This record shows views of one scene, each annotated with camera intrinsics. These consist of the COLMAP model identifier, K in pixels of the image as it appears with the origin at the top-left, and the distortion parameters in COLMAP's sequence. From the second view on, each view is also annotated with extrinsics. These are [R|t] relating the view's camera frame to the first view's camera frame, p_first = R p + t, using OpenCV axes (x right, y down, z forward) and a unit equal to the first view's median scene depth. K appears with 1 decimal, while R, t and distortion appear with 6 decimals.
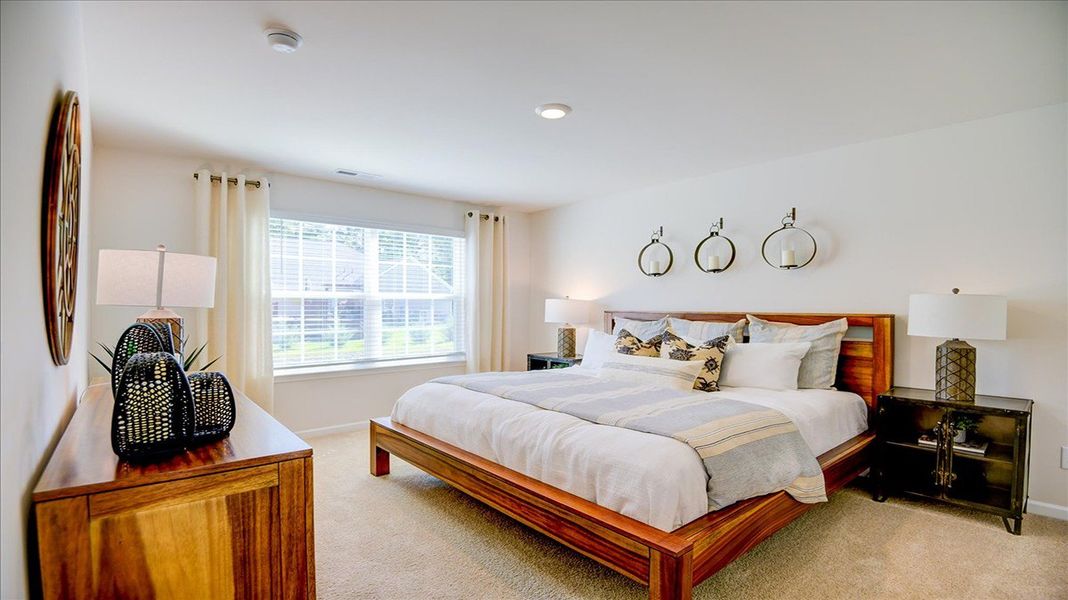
lens RADIAL K [[508.5, 0, 524.4], [0, 508.5, 310.4], [0, 0, 1]] dist [-0.033084, -0.003318]
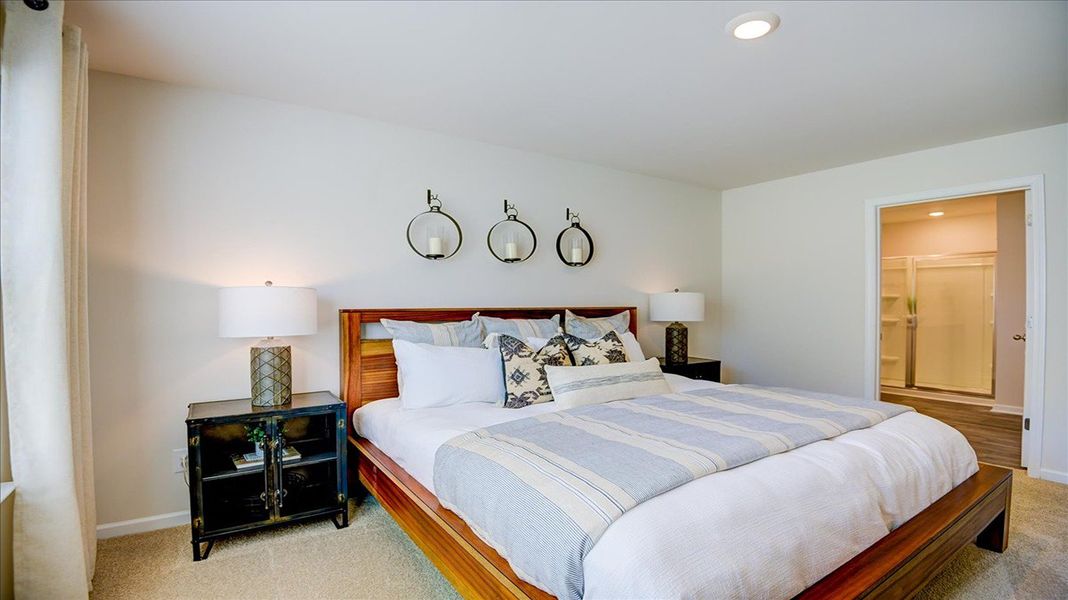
lens RADIAL K [[508.5, 0, 534.7], [0, 508.5, 290.5], [0, 0, 1]] dist [-0.033084, -0.003318]
pose [[0.097560, 0.018825, 0.995052, -0.599930], [0.008919, 0.999764, -0.019788, -0.011010], [-0.995190, 0.010805, 0.097369, 1.077079]]
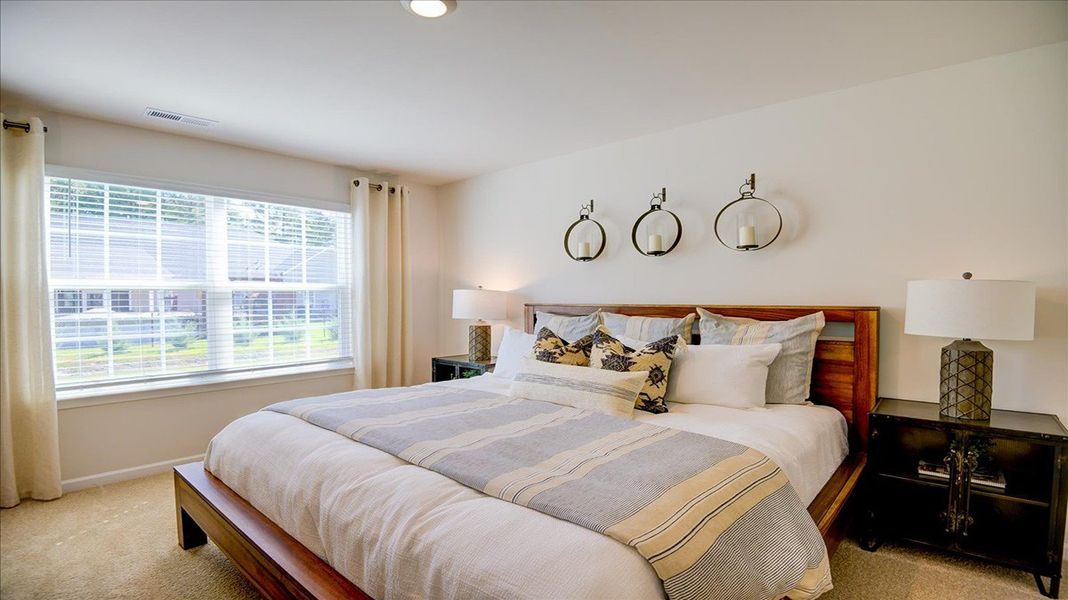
lens RADIAL K [[508.5, 0, 527.3], [0, 508.5, 307.3], [0, 0, 1]] dist [-0.033084, -0.003318]
pose [[0.991288, -0.008163, 0.131456, 0.079870], [0.006823, 0.999920, 0.010644, -0.003112], [-0.131533, -0.009655, 0.991265, 0.276257]]
